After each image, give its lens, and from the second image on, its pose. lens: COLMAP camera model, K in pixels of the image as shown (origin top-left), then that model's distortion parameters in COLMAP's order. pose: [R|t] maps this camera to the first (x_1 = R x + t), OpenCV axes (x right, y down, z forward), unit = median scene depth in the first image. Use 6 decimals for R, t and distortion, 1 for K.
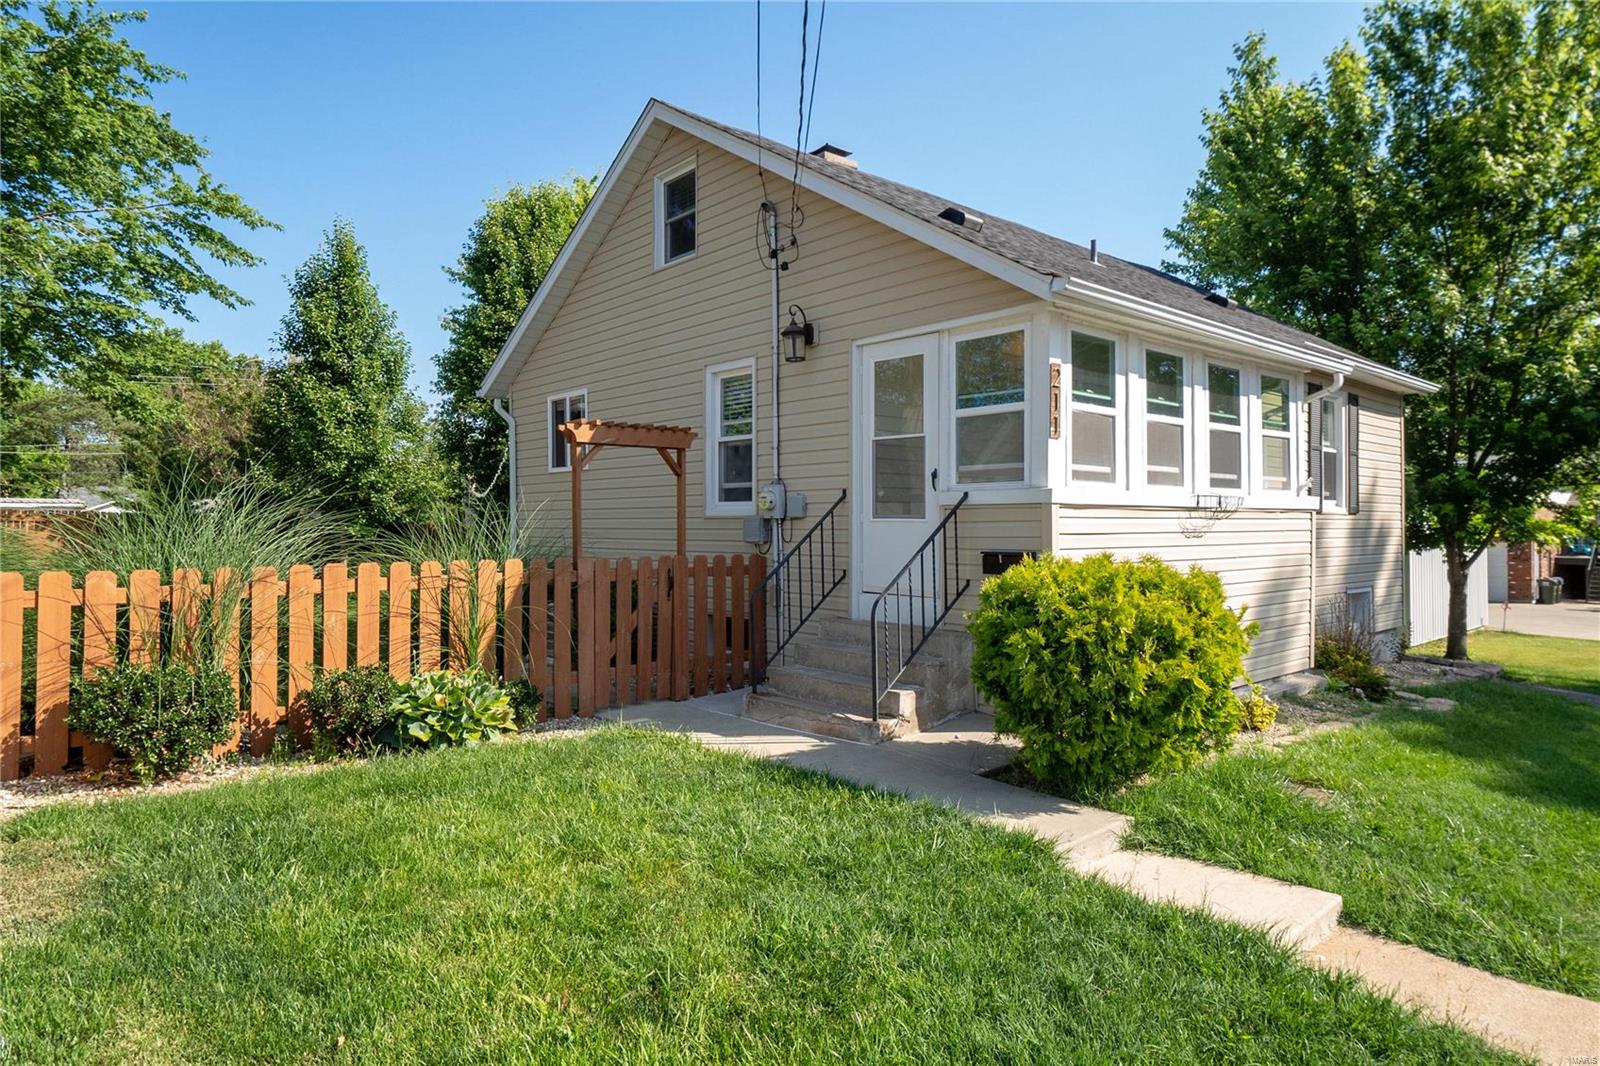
lens RADIAL K [[957.3, 0, 799.0], [0, 957.3, 525.2], [0, 0, 1]] dist [-0.000349, 0.005899]
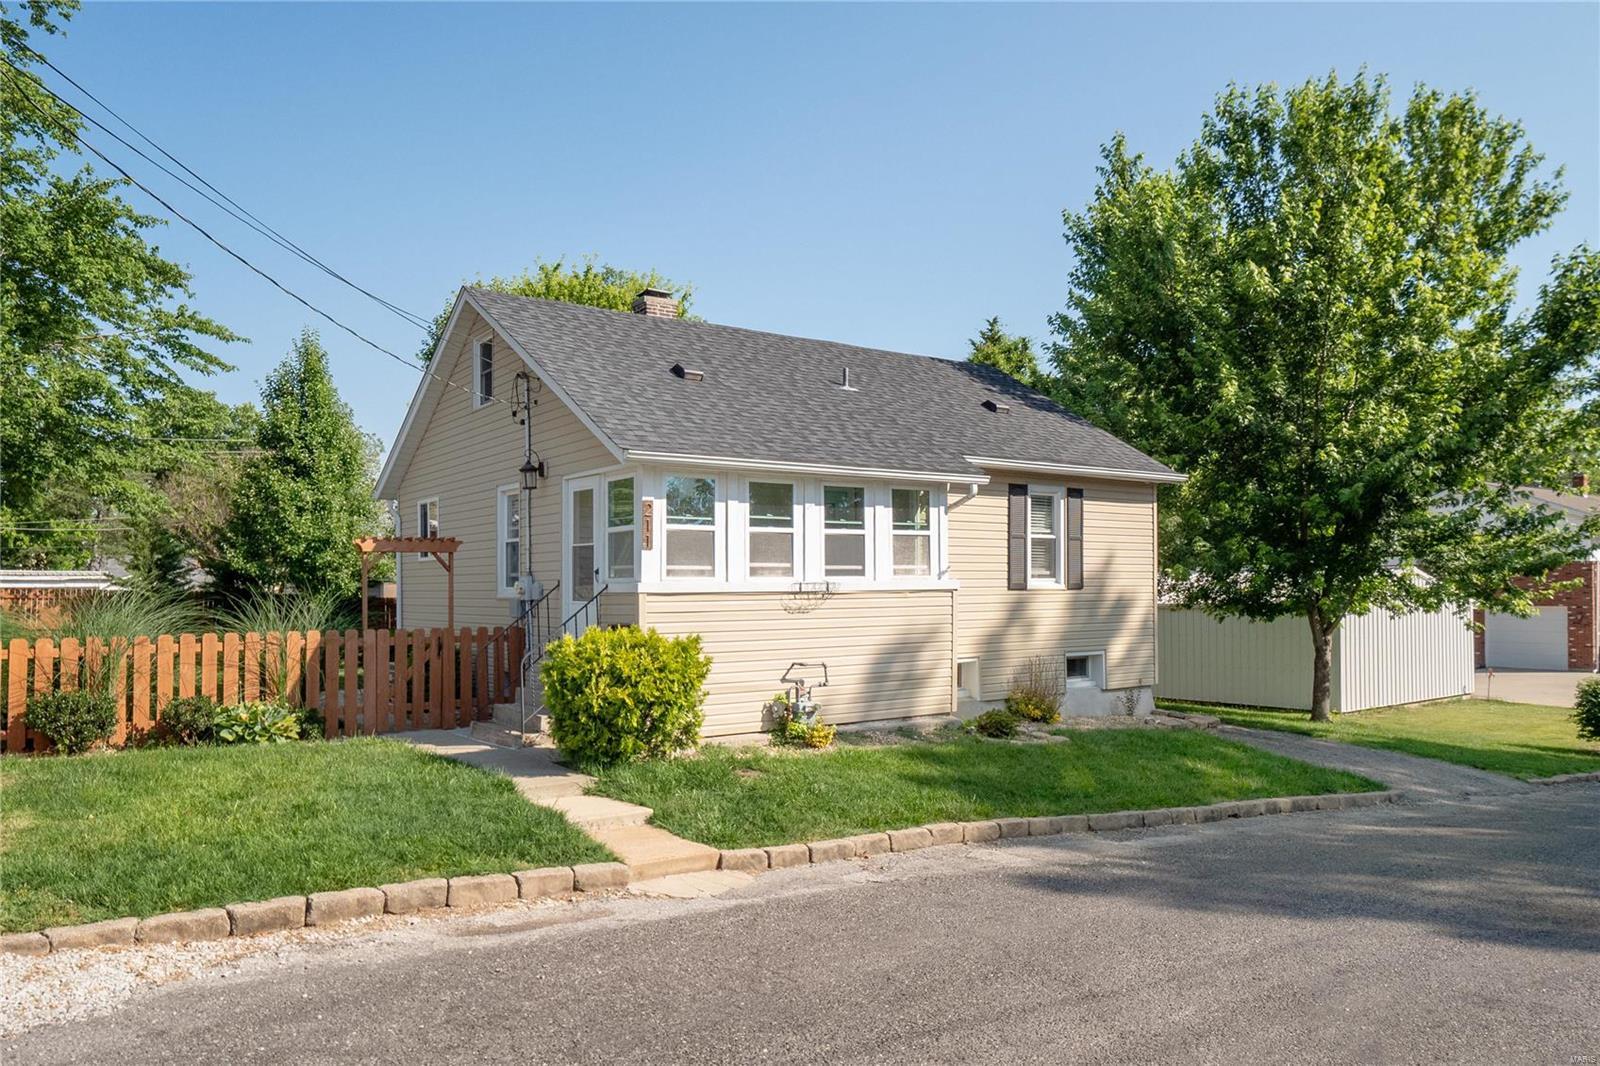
lens RADIAL K [[1107.4, 0, 819.4], [0, 1107.4, 575.0], [0, 0, 1]] dist [0.012312, -0.005180]
pose [[0.996160, -0.008042, -0.087181, 0.565272], [0.007096, 0.999913, -0.011163, -0.023715], [0.087263, 0.010502, 0.996130, -0.592913]]
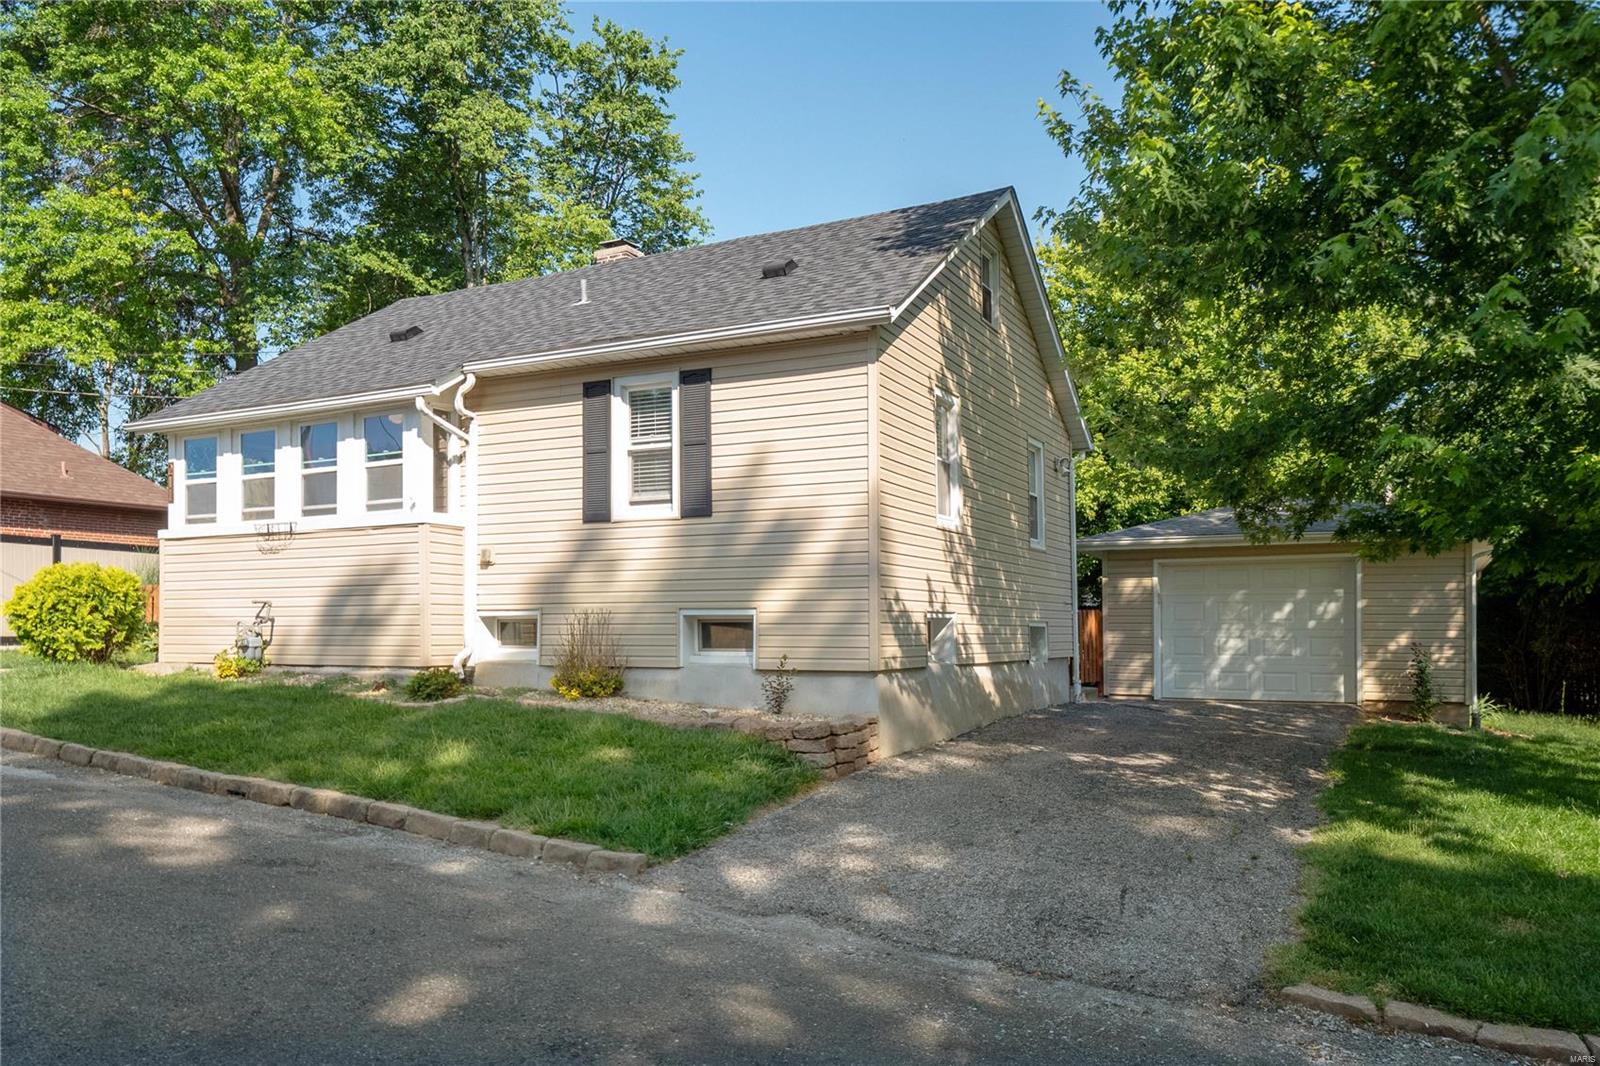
lens RADIAL K [[1200.2, 0, 804.0], [0, 1200.2, 549.5], [0, 0, 1]] dist [-0.000669, -0.006447]
pose [[0.361979, -0.057454, -0.930414, 2.313238], [0.006981, 0.998238, -0.058927, 0.115407], [0.932160, 0.014835, 0.361742, 1.060980]]
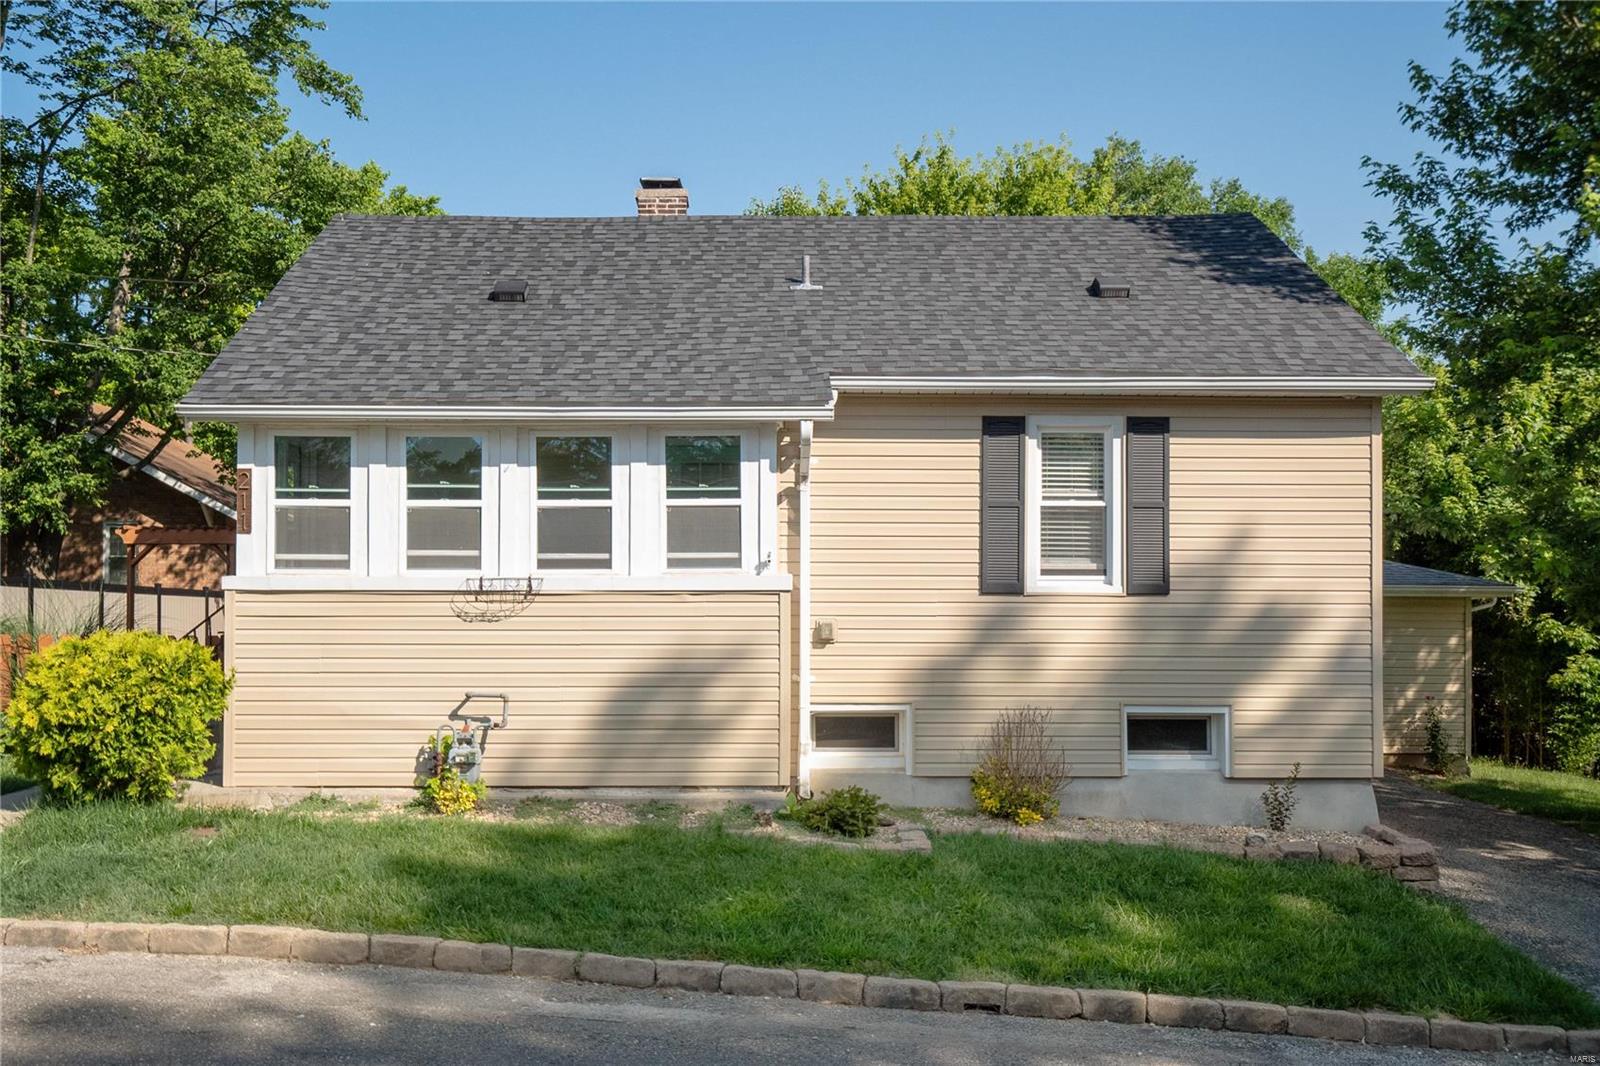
lens RADIAL K [[1468.5, 0, 795.8], [0, 1468.5, 534.5], [0, 0, 1]] dist [0.004697, 0.000000]
pose [[0.756960, -0.027172, -0.652896, 1.583956], [-0.002509, 0.999007, -0.044485, -0.009609], [0.653456, 0.035312, 0.756141, 0.071032]]
